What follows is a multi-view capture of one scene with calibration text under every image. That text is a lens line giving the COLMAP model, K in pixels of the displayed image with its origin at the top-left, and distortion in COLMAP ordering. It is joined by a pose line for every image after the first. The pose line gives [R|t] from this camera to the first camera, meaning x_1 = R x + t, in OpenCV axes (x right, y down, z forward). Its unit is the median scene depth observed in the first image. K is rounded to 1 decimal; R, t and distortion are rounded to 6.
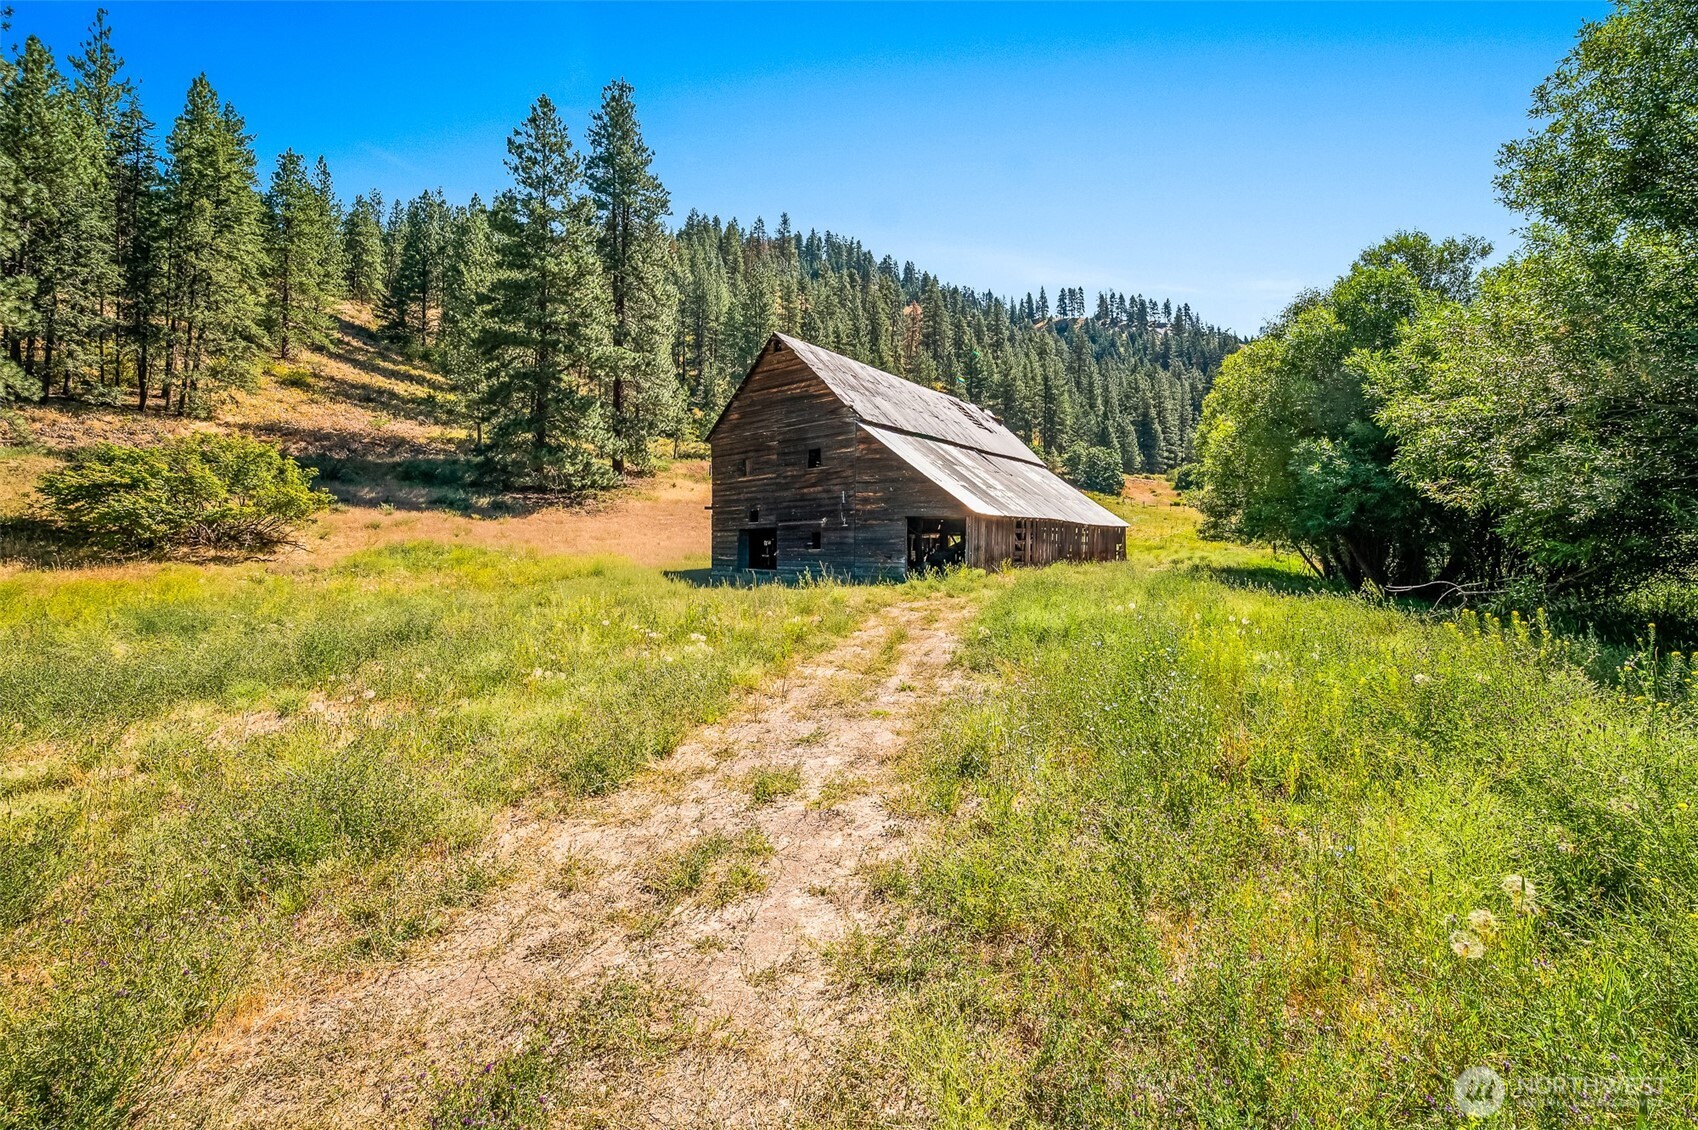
lens RADIAL K [[688.2, 0, 832.7], [0, 688.2, 574.7], [0, 0, 1]] dist [0.000986, 0.001559]
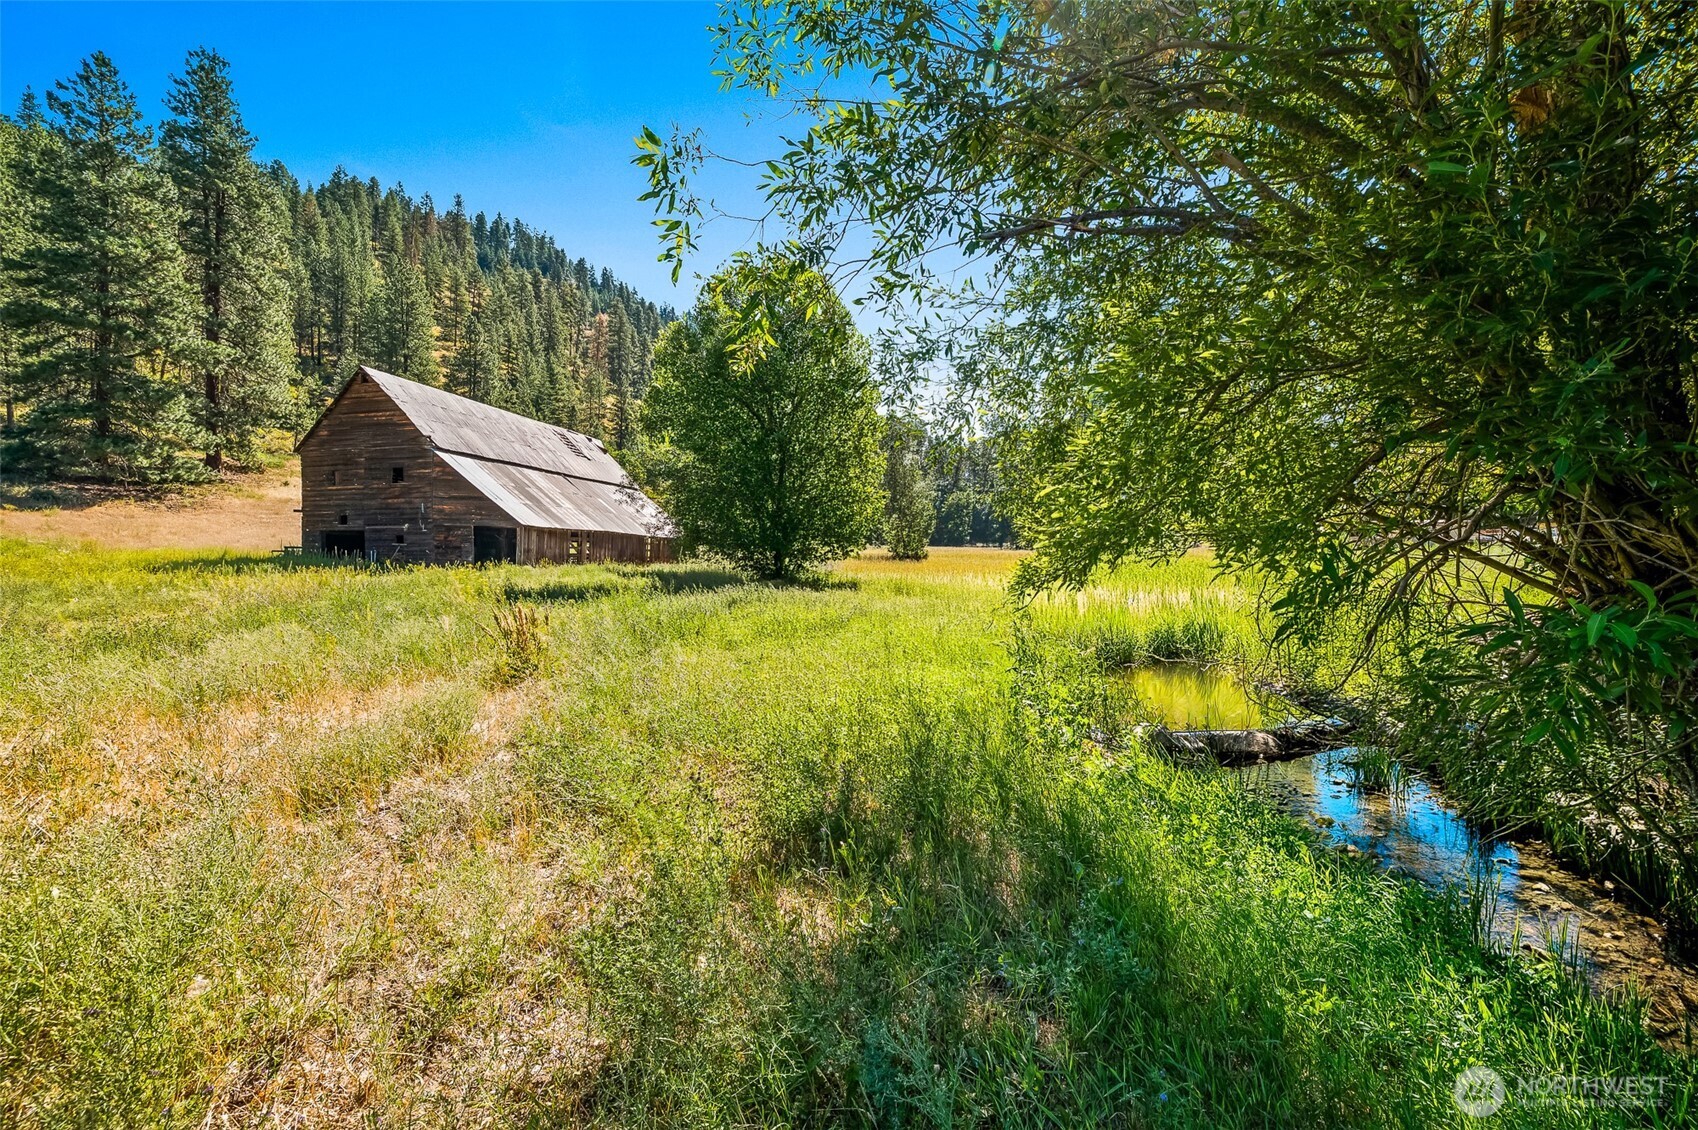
lens RADIAL K [[688.2, 0, 845.5], [0, 688.2, 597.7], [0, 0, 1]] dist [0.000986, 0.001559]
pose [[0.917586, -0.003098, 0.397526, 0.121326], [-0.005026, 0.999799, 0.019393, 0.012678], [-0.397507, -0.019793, 0.917386, -0.254187]]
